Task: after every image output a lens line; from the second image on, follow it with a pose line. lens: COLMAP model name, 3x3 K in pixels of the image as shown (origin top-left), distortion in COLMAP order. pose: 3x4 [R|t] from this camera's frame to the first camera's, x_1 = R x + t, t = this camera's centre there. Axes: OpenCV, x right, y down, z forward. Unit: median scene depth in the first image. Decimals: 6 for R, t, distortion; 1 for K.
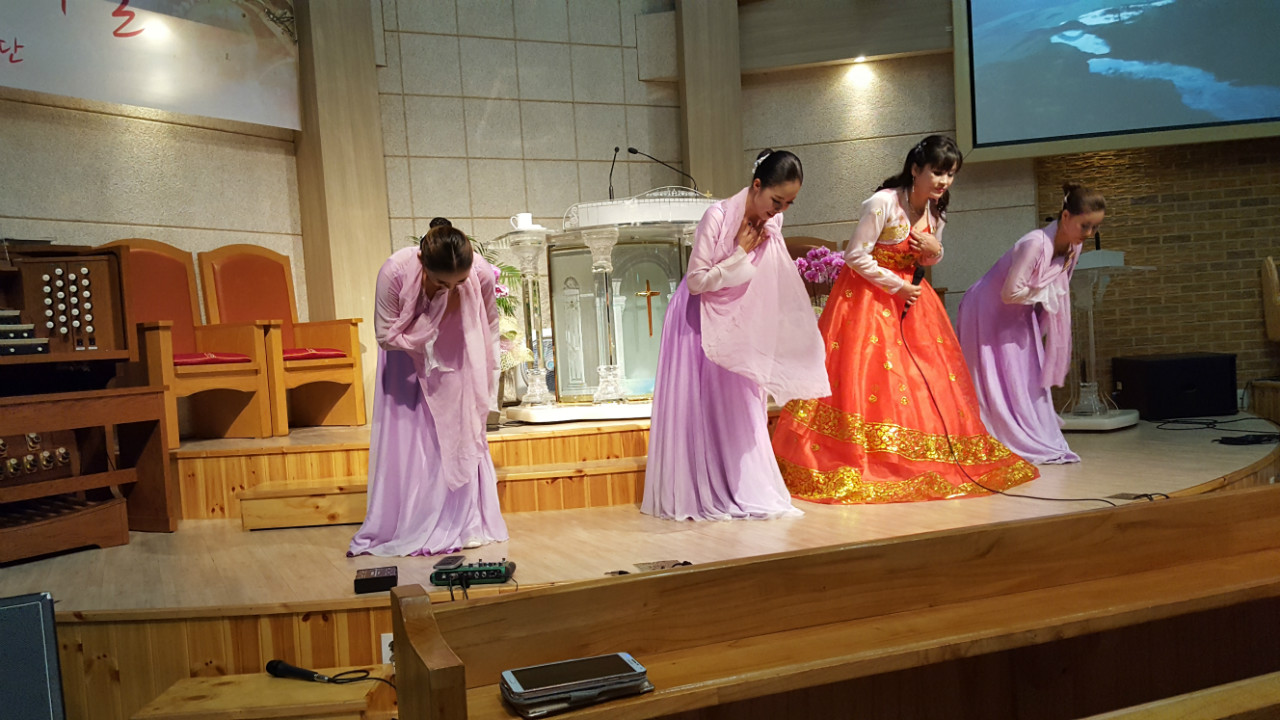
lens RADIAL K [[1035.8, 0, 616.0], [0, 1035.8, 397.9], [0, 0, 1]] dist [0.142713, -0.234045]
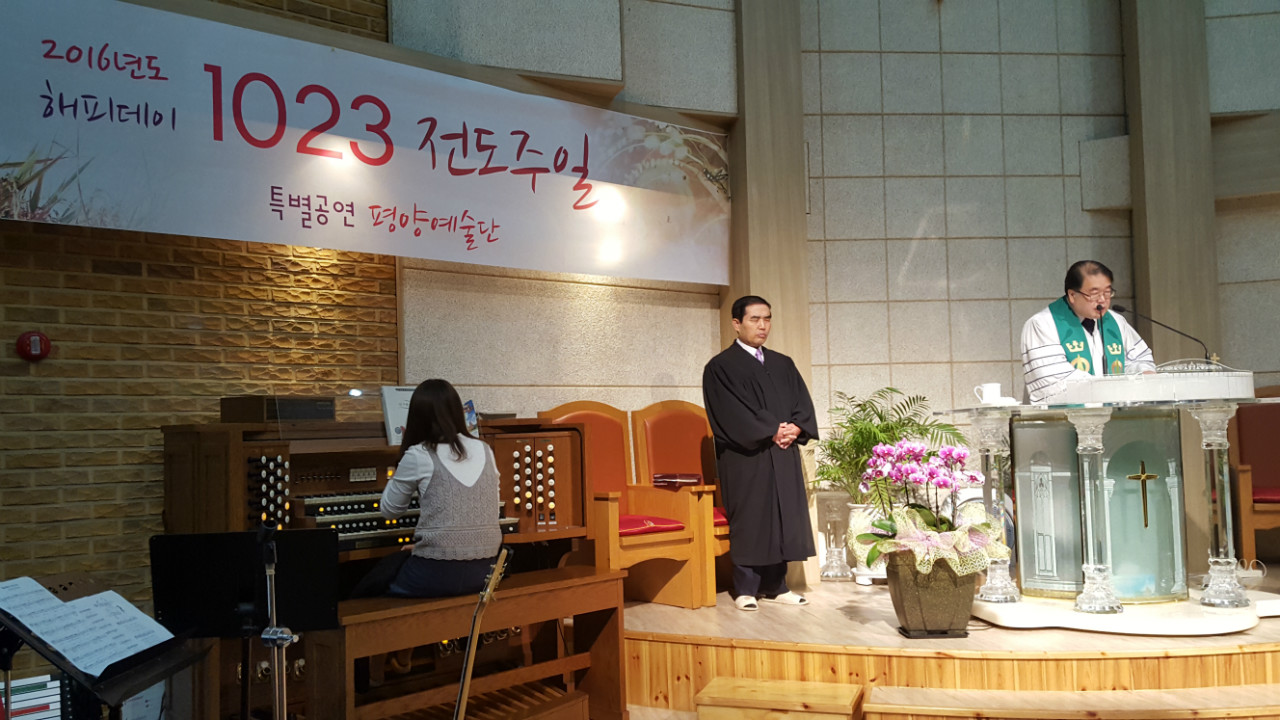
lens RADIAL K [[1012.2, 0, 629.5], [0, 1012.2, 392.8], [0, 0, 1]] dist [0.156732, -0.260551]
pose [[0.959080, 0.020166, -0.282418, -0.118483], [-0.042398, 0.996443, -0.072832, -0.079944], [0.279944, 0.081826, 0.956523, 0.064981]]
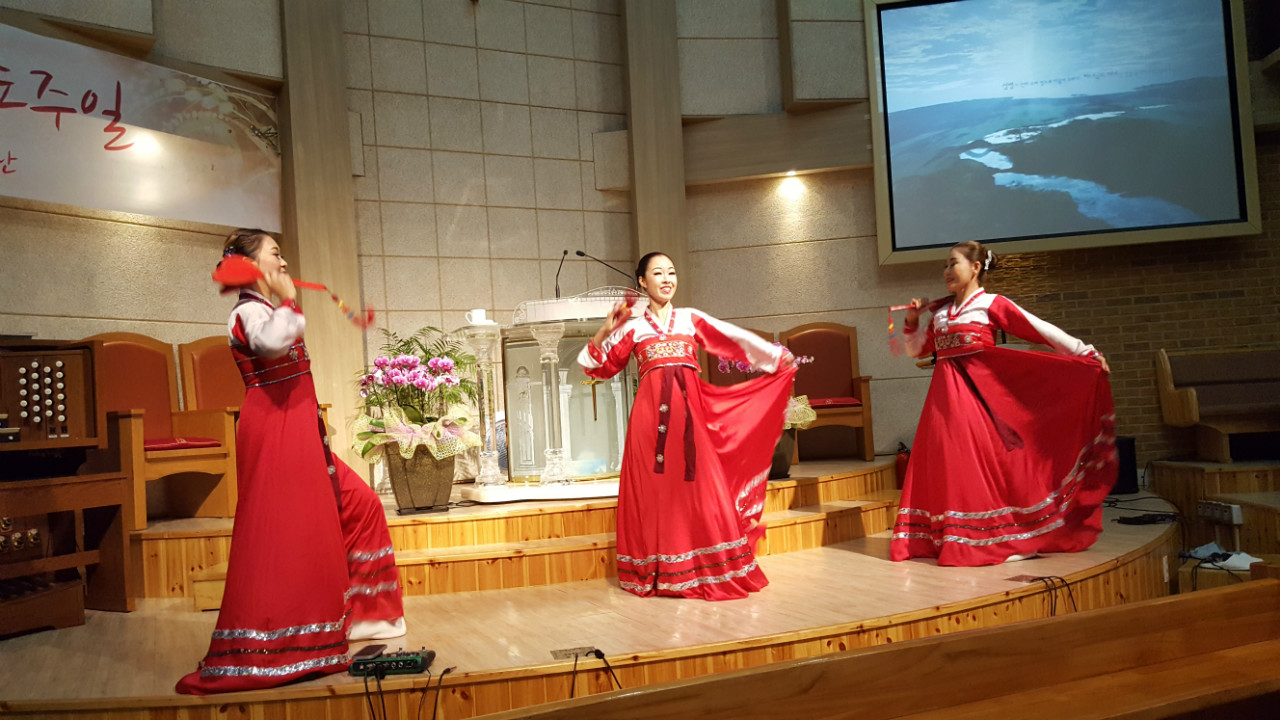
lens RADIAL K [[929.5, 0, 619.8], [0, 929.5, 391.2], [0, 0, 1]] dist [0.144975, -0.235561]
pose [[0.999857, 0.001916, 0.016829, 0.038085], [-0.000632, 0.997108, -0.076001, -0.015075], [-0.016926, 0.075980, 0.996966, 0.023984]]
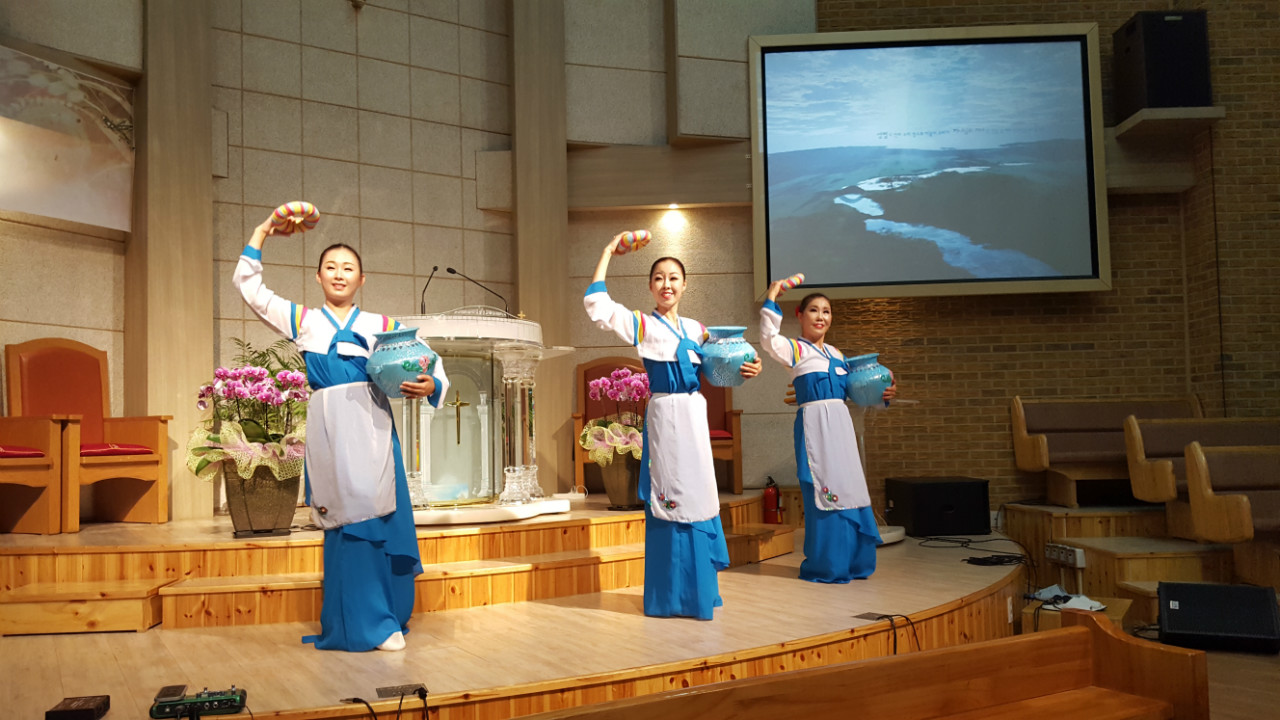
lens RADIAL K [[929.4, 0, 612.4], [0, 929.4, 394.8], [0, 0, 1]] dist [0.142198, -0.234159]
pose [[0.991534, 0.045278, 0.121696, 0.063348], [-0.032591, 0.994013, -0.104289, -0.014664], [-0.125689, 0.099439, 0.987073, 0.042746]]
